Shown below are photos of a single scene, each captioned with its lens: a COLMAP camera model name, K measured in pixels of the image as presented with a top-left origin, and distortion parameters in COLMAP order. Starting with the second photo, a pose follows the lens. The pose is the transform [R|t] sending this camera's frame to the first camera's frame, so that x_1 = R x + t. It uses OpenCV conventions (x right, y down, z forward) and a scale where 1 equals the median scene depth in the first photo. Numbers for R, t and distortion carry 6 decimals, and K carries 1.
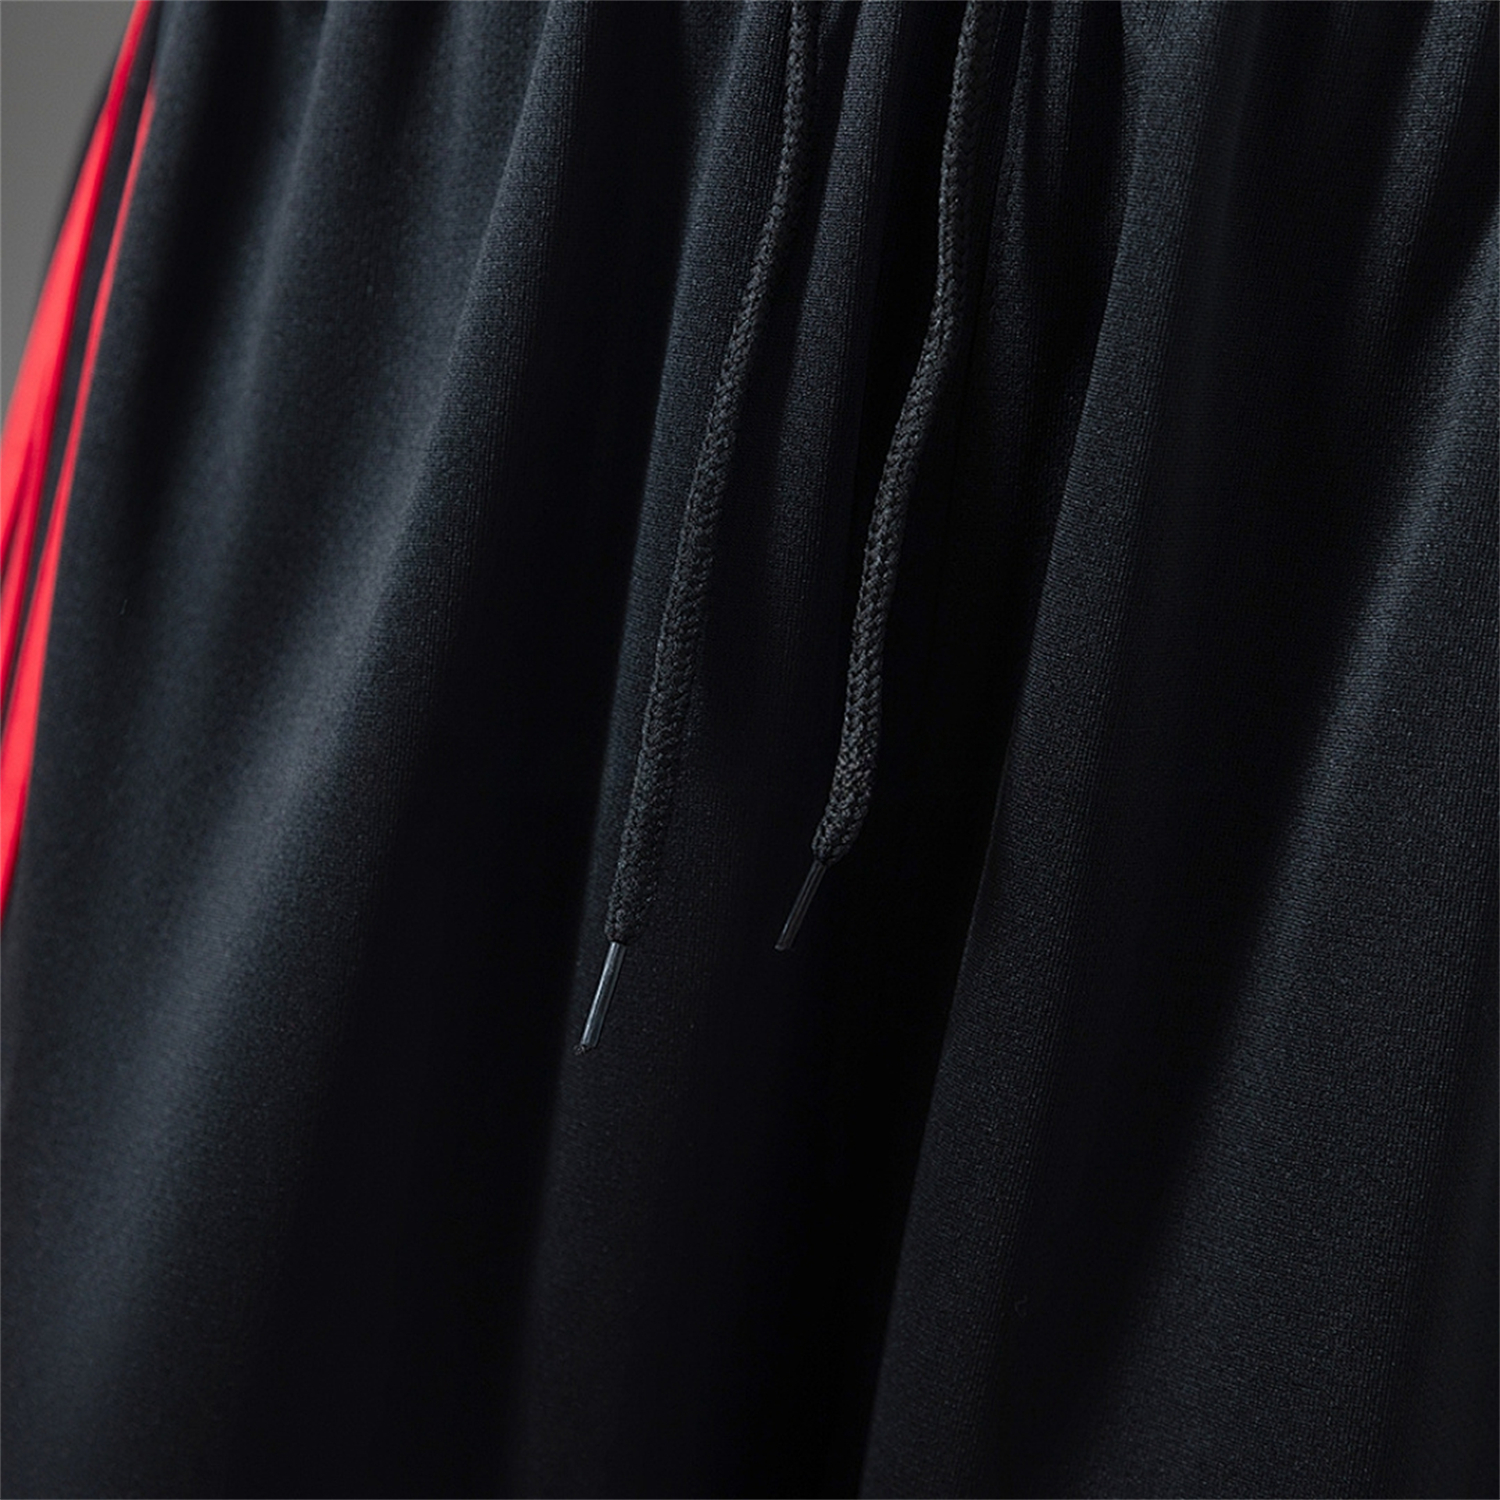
lens RADIAL K [[2978.5, 0, 750.0], [0, 2978.5, 750.0], [0, 0, 1]] dist [-0.044613, 0.176918]
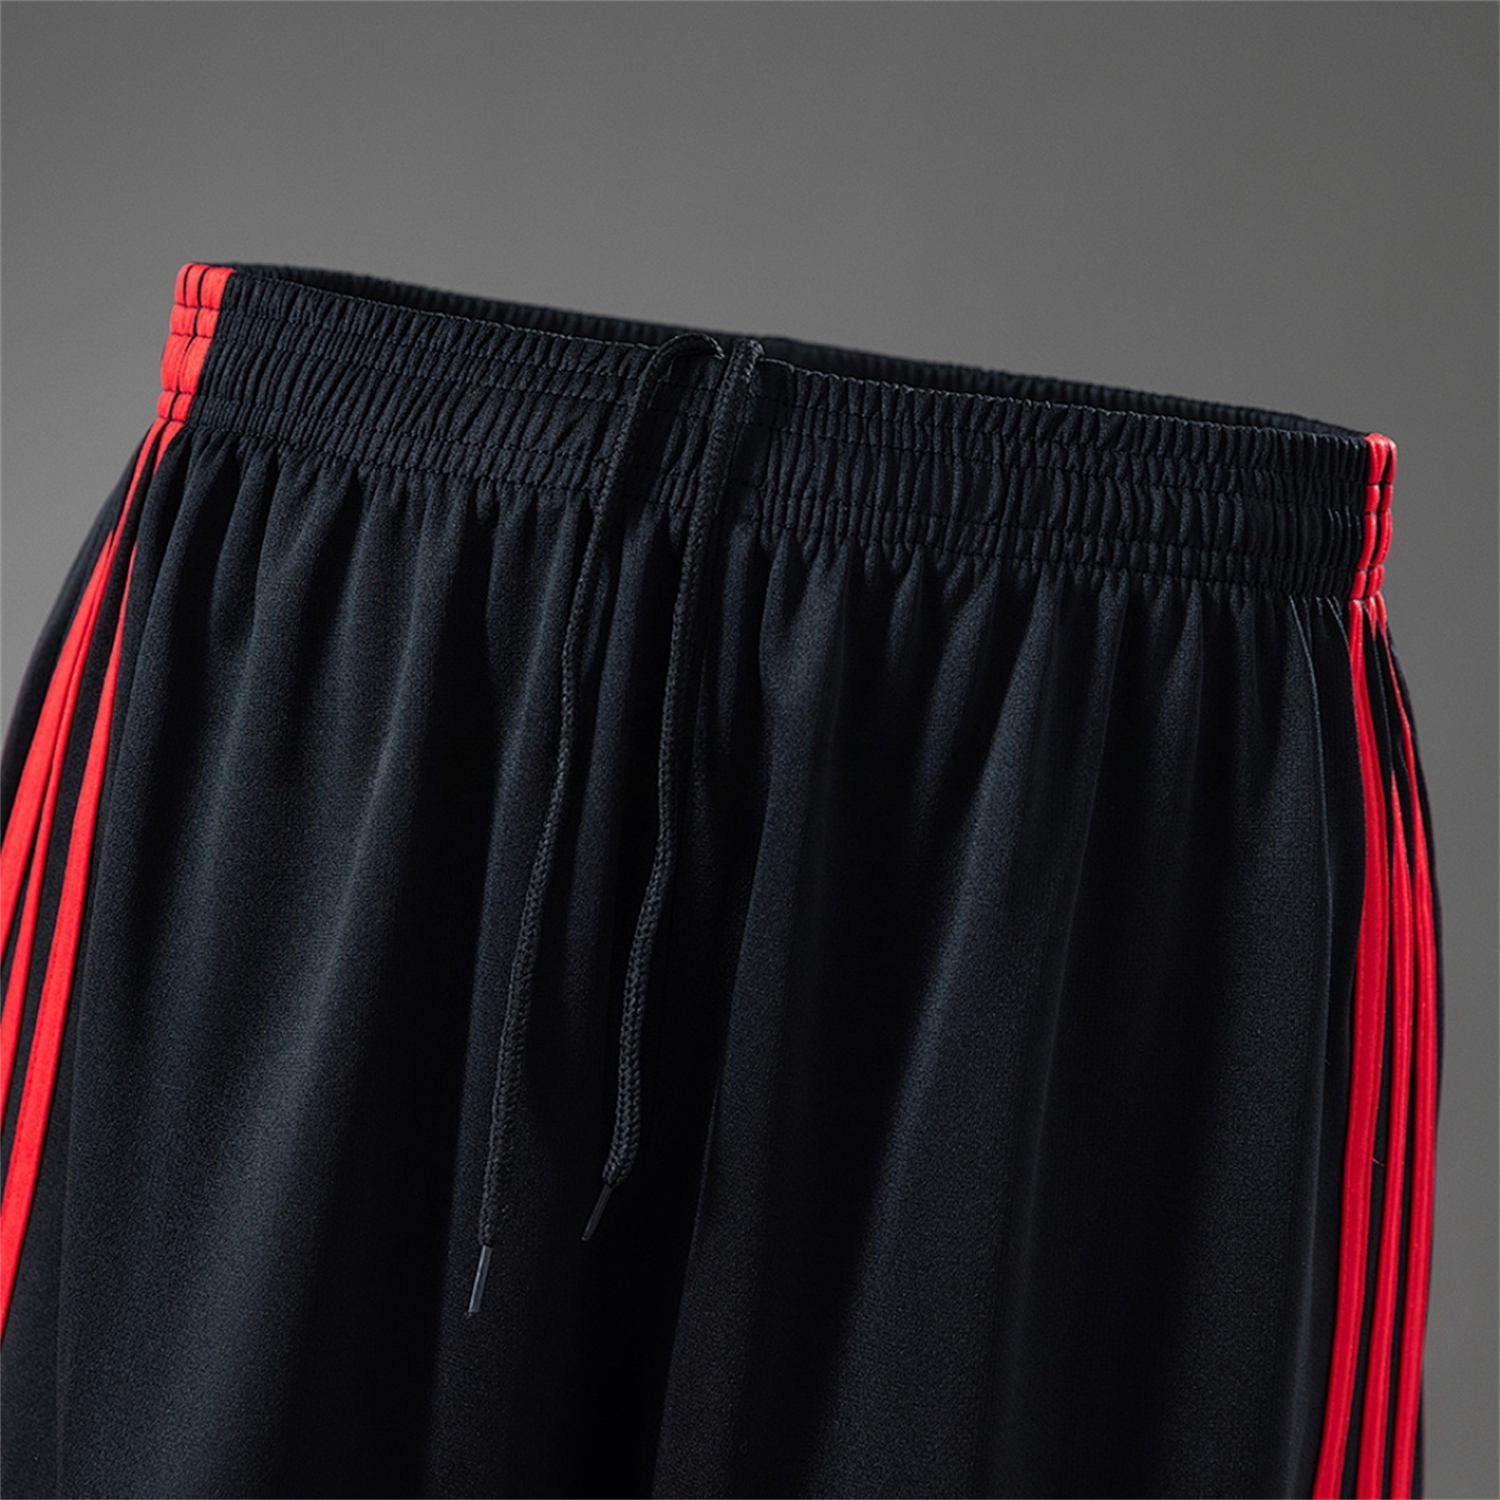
lens RADIAL K [[2461.9, 0, 750.0], [0, 2461.9, 750.0], [0, 0, 1]] dist [-0.025354, 0.015326]
pose [[0.986856, -0.053299, 0.152557, -0.092241], [0.063429, 0.996039, -0.062321, -0.110819], [-0.148631, 0.071178, 0.986328, -0.356560]]
